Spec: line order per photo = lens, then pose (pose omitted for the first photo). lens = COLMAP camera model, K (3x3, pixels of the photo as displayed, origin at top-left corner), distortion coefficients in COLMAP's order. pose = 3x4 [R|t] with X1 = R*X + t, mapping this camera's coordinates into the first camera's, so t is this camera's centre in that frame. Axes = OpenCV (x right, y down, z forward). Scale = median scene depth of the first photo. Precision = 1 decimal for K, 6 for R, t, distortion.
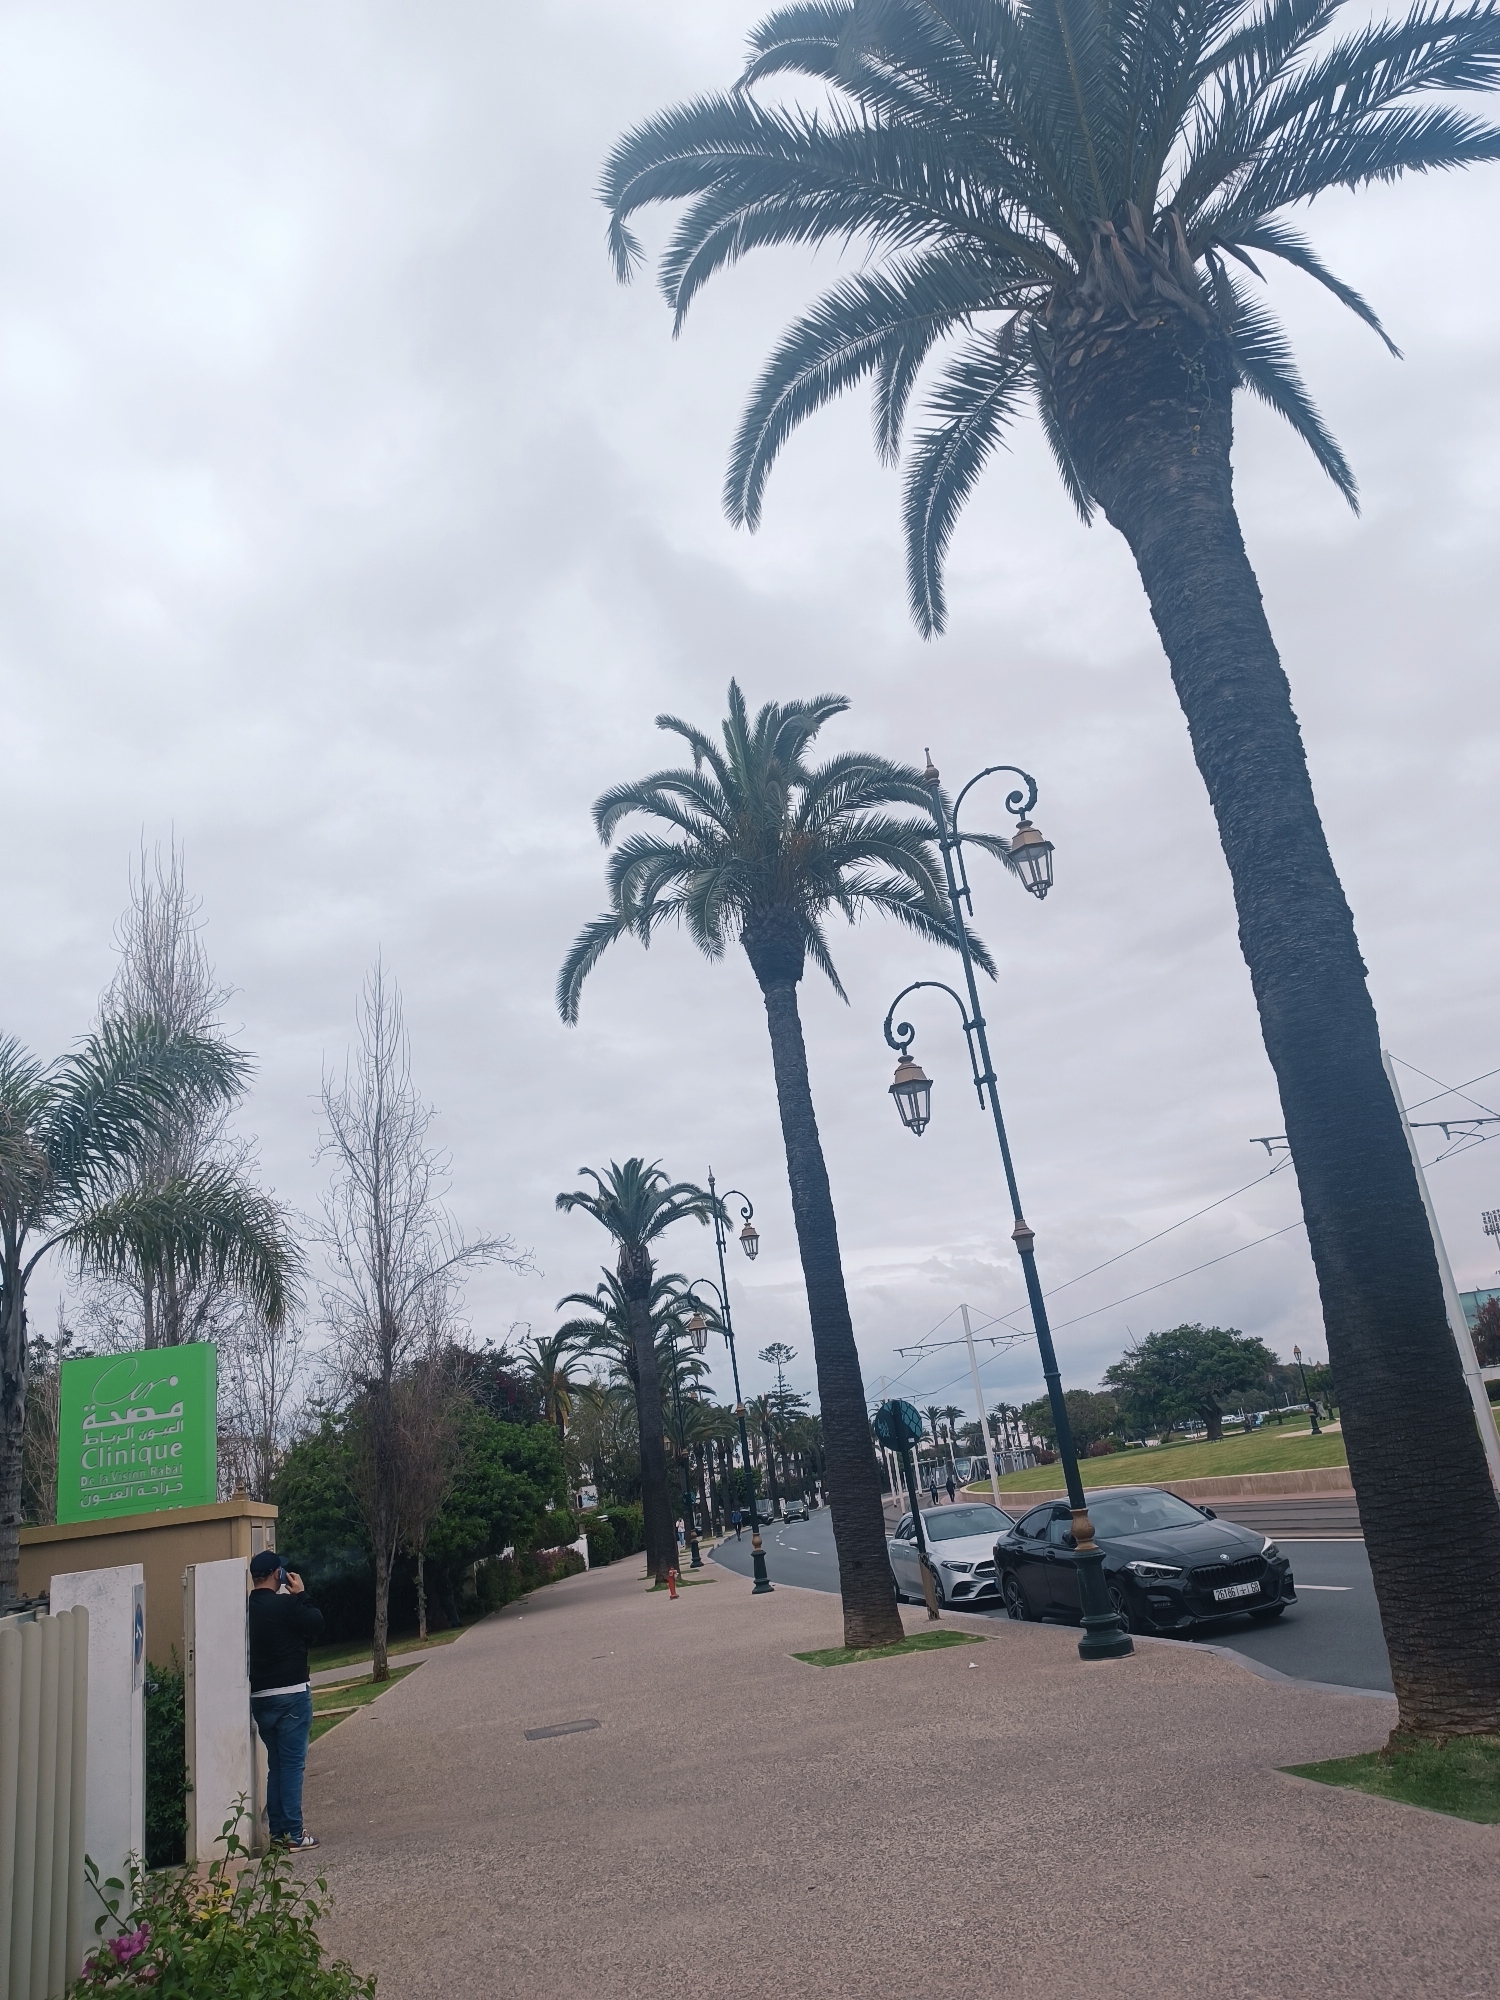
lens RADIAL K [[1432.8, 0, 743.7], [0, 1432.8, 1004.4], [0, 0, 1]] dist [0.009947, 0.002198]
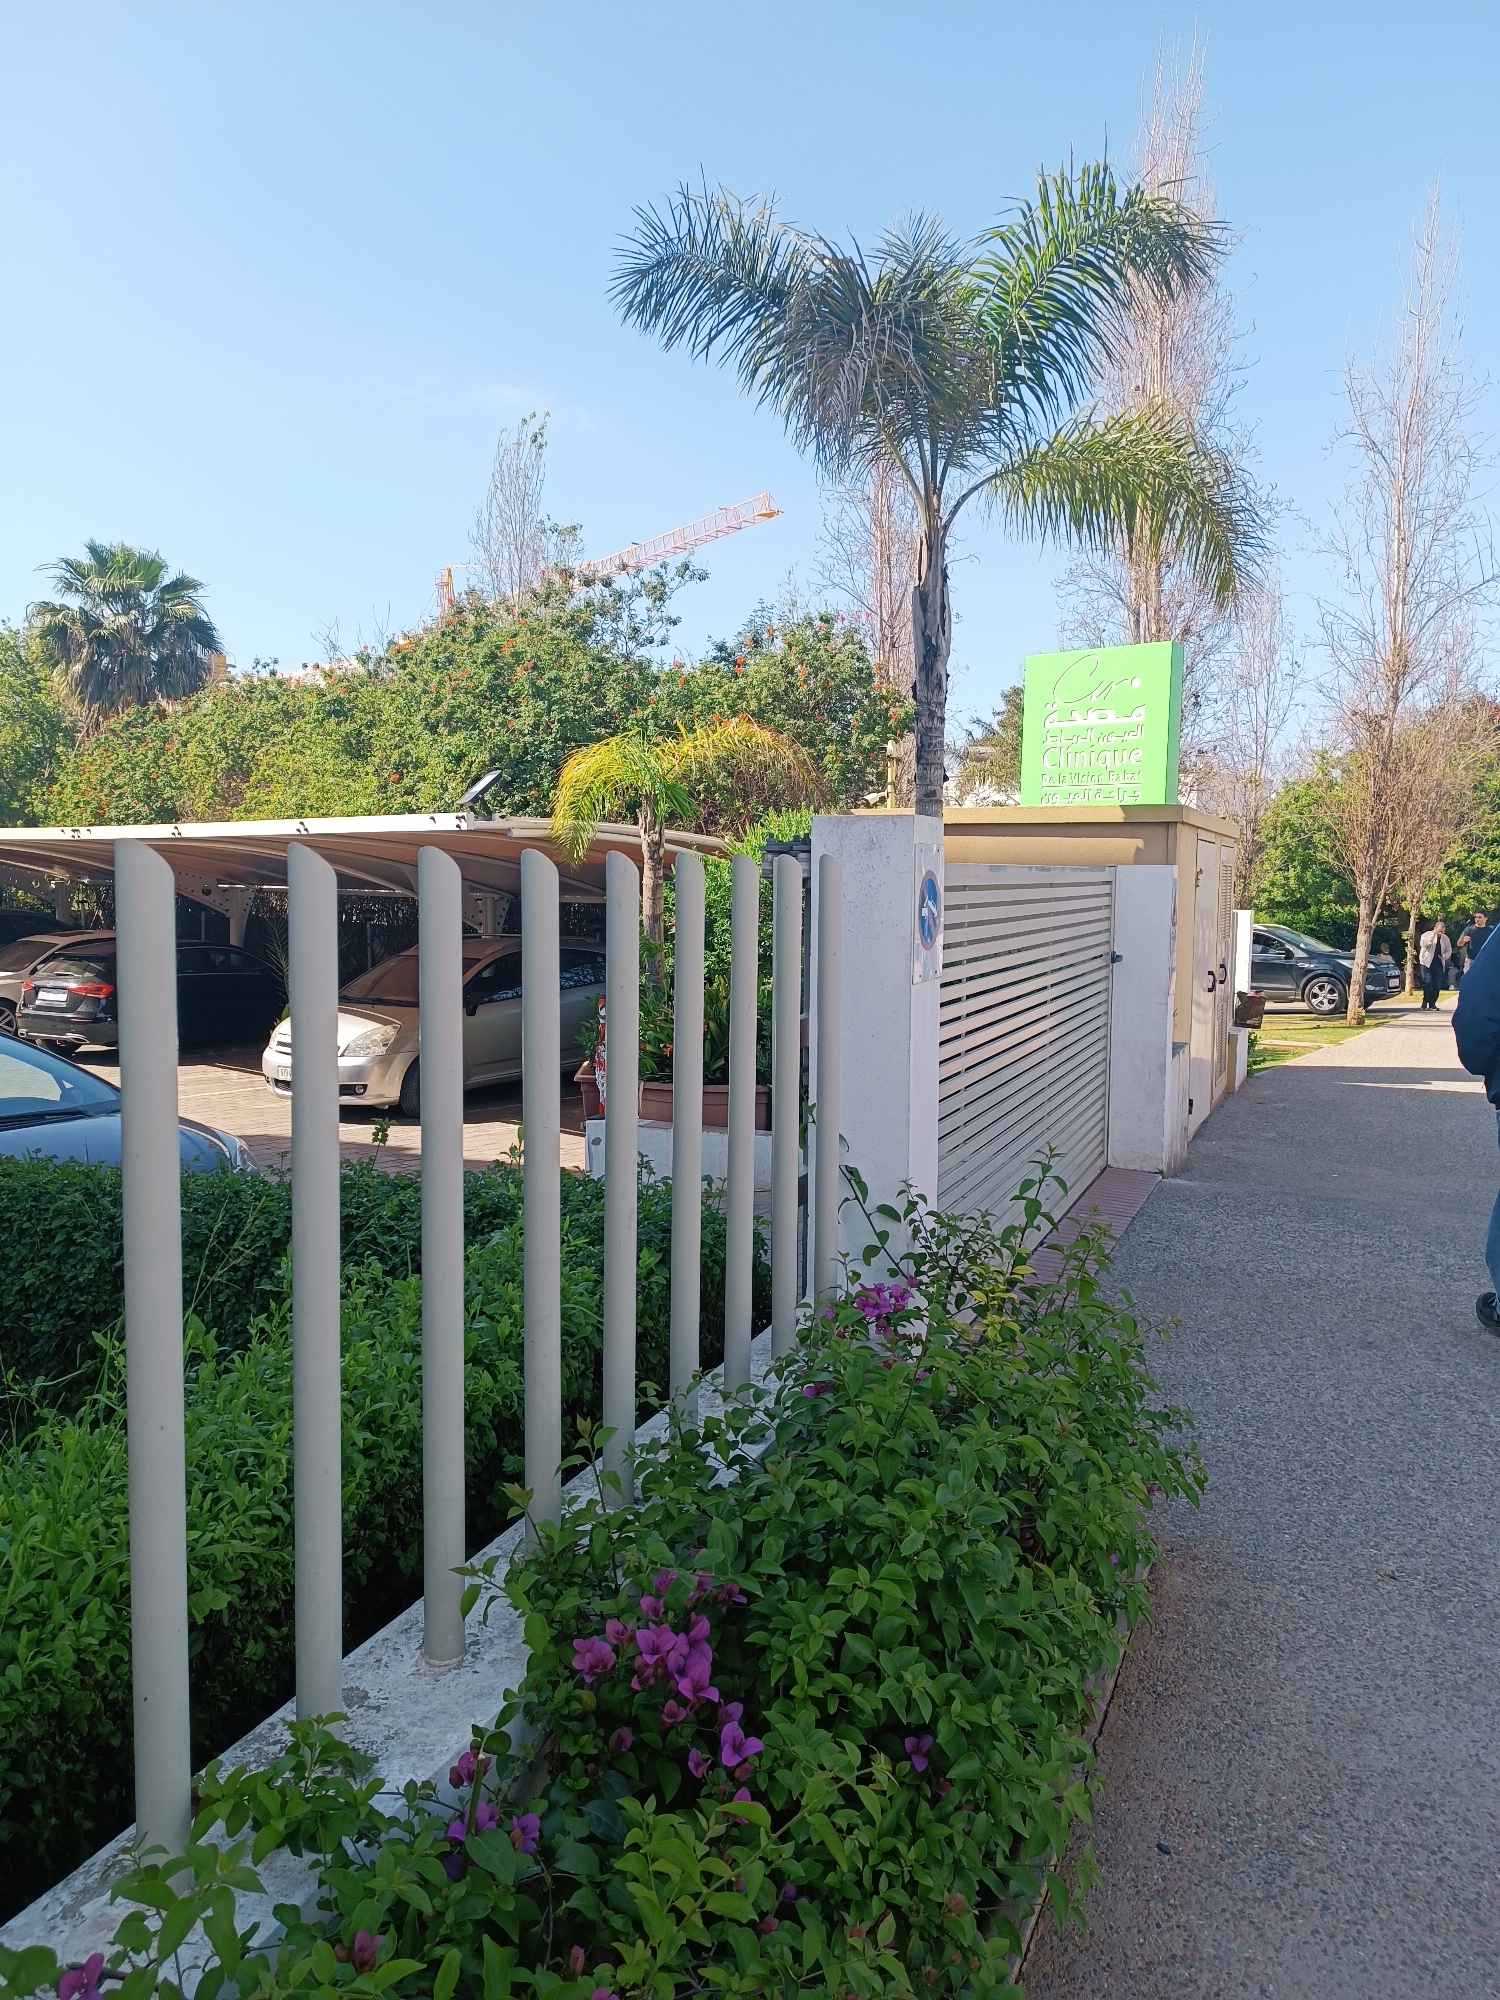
lens RADIAL K [[1432.8, 0, 743.7], [0, 1432.8, 1004.4], [0, 0, 1]] dist [0.009947, 0.002198]
pose [[0.788543, 0.184657, -0.586602, -0.024019], [0.086312, 0.911183, 0.402859, 0.061181], [0.608893, -0.368303, 0.702569, 0.139330]]
